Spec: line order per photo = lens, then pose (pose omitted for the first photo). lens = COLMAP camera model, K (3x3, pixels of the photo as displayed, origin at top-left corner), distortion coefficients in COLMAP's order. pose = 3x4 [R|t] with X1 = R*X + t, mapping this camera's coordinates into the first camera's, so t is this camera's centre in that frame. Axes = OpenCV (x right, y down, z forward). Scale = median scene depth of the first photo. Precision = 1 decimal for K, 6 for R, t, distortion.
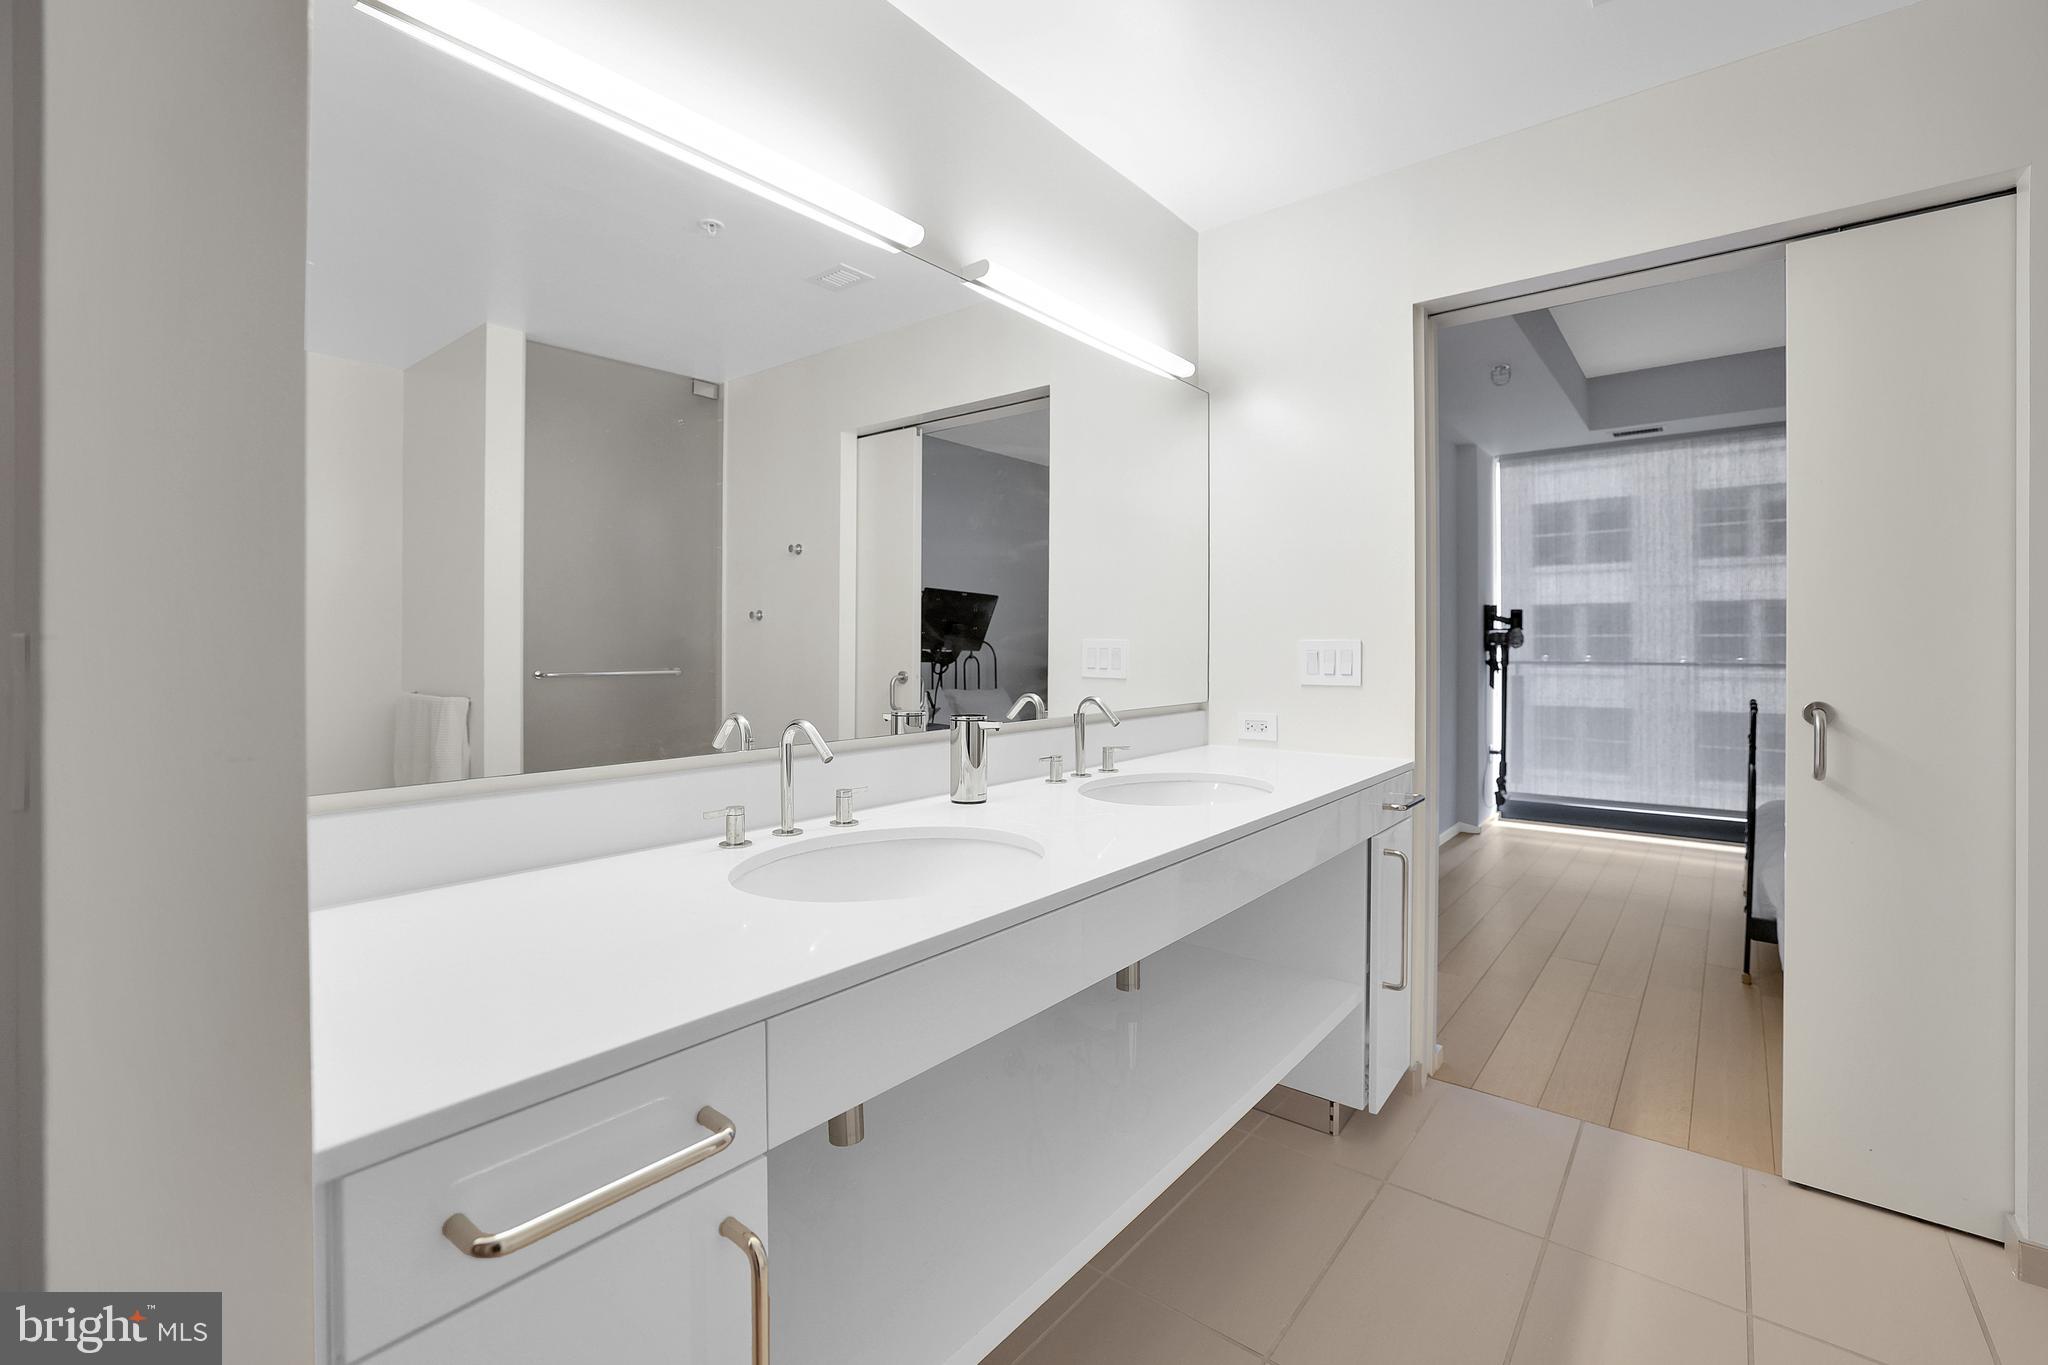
lens RADIAL K [[898.1, 0, 1019.5], [0, 898.1, 677.0], [0, 0, 1]] dist [0.001058, 0.000264]
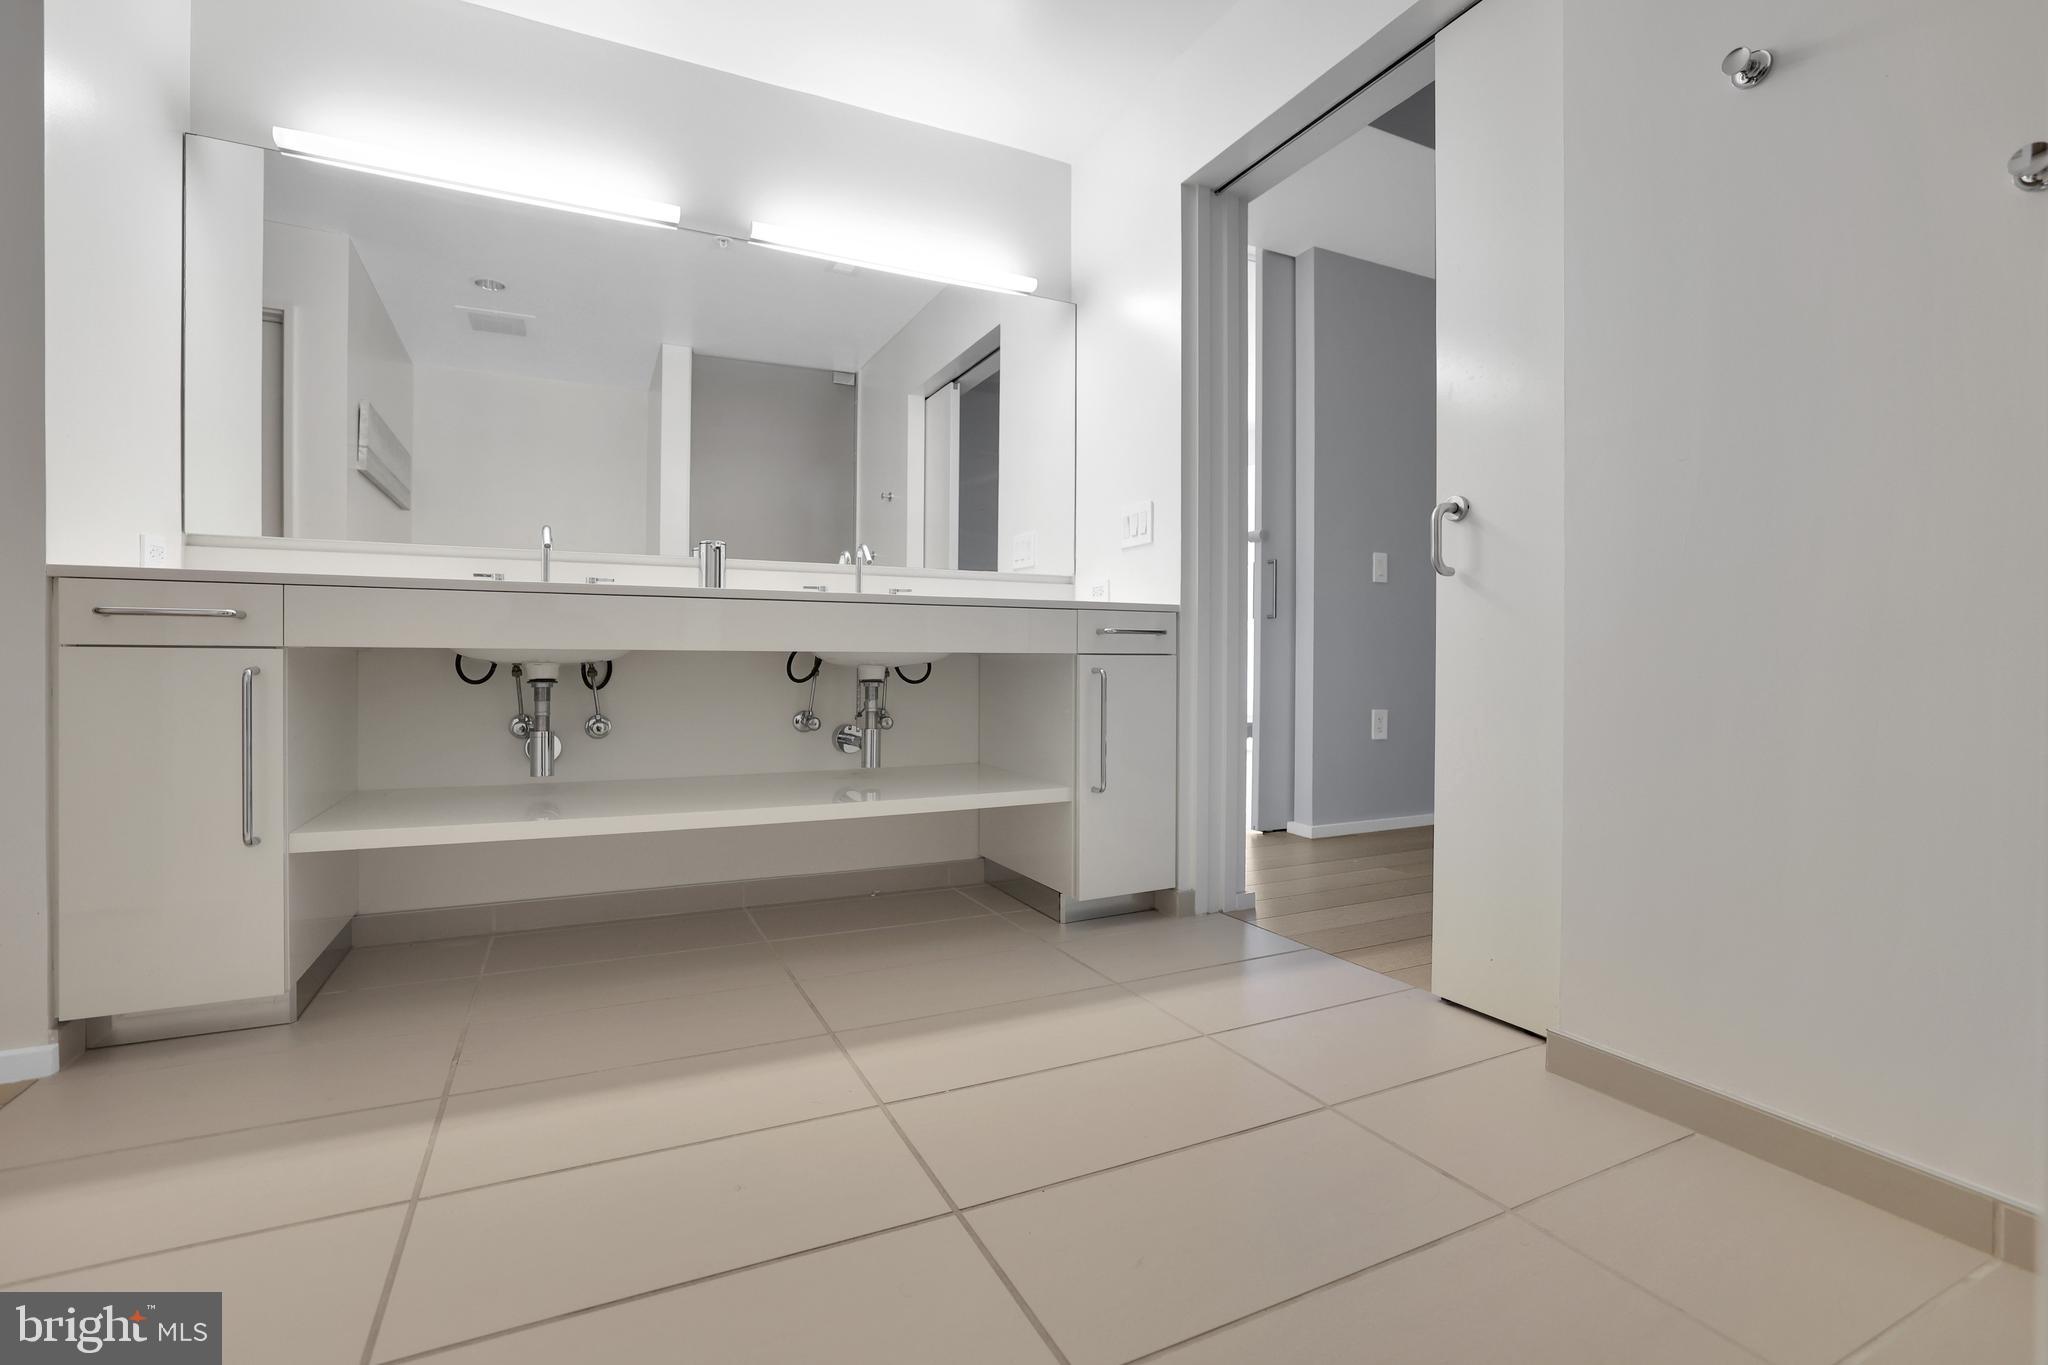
lens RADIAL K [[940.5, 0, 1048.5], [0, 940.5, 674.6], [0, 0, 1]] dist [0.002499, 0.000598]
pose [[0.908377, -0.001707, -0.418149, 0.718545], [-0.012341, 0.999447, -0.030889, 0.200677], [0.417970, 0.033220, 0.907853, -0.080350]]
